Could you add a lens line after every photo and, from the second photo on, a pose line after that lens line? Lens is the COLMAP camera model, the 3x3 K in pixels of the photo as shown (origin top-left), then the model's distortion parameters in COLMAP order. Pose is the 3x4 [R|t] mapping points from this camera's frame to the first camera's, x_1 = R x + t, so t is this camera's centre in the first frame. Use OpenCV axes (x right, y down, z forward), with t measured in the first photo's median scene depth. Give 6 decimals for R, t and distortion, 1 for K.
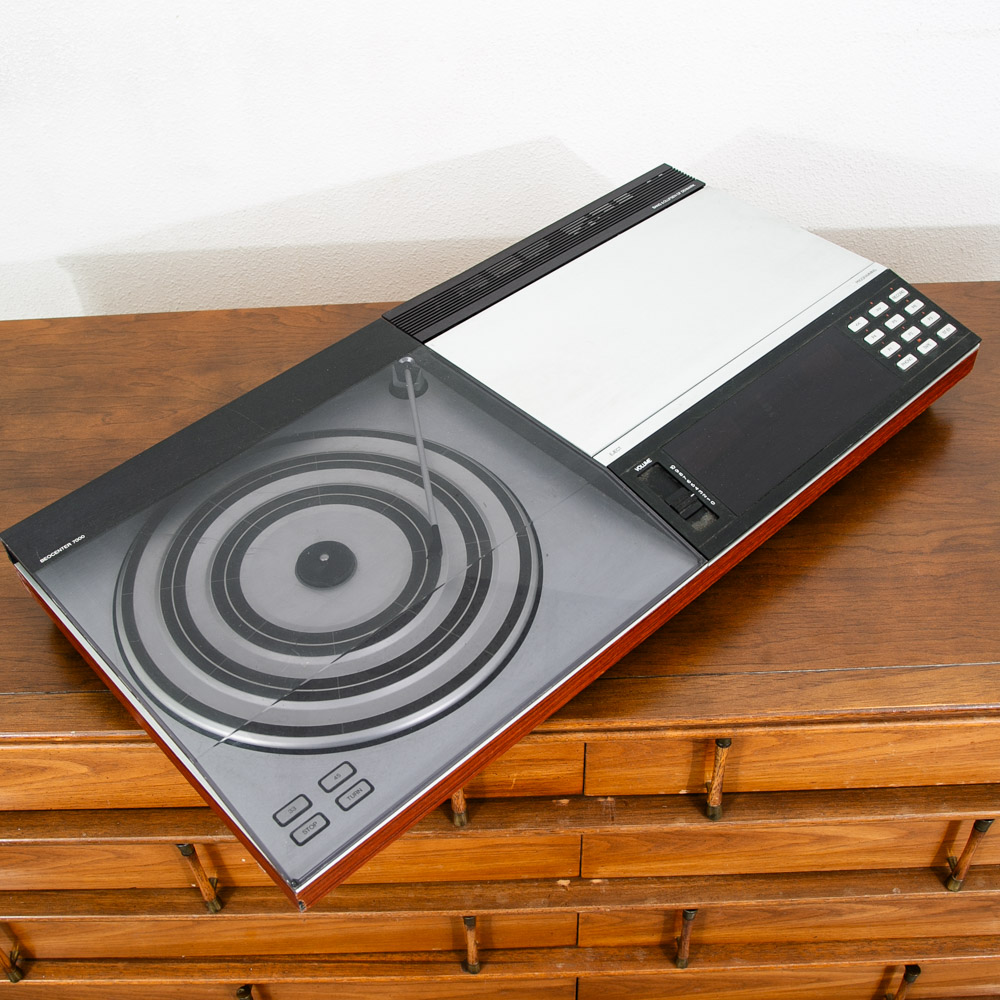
lens RADIAL K [[1188.4, 0, 483.3], [0, 1188.4, 513.4], [0, 0, 1]] dist [-0.079238, 0.000000]
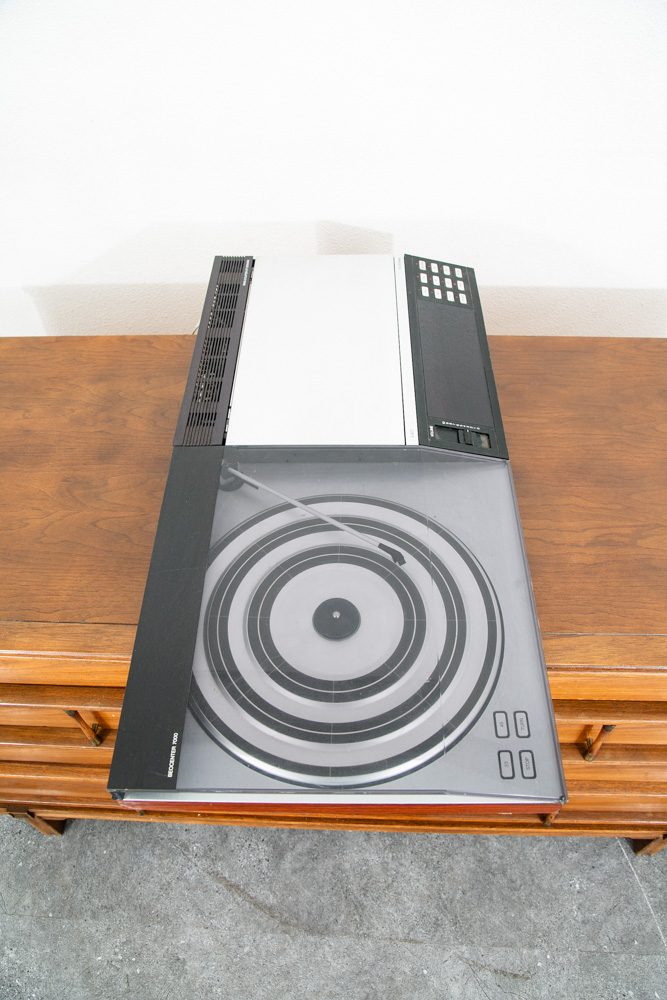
lens RADIAL K [[737.6, 0, 335.3], [0, 737.6, 506.7], [0, 0, 1]] dist [-0.081459, -0.000340]
pose [[0.998774, 0.046381, -0.017294, 0.081861], [-0.044255, 0.993185, 0.107818, -0.081572], [0.022177, -0.106920, 0.994020, 0.110109]]
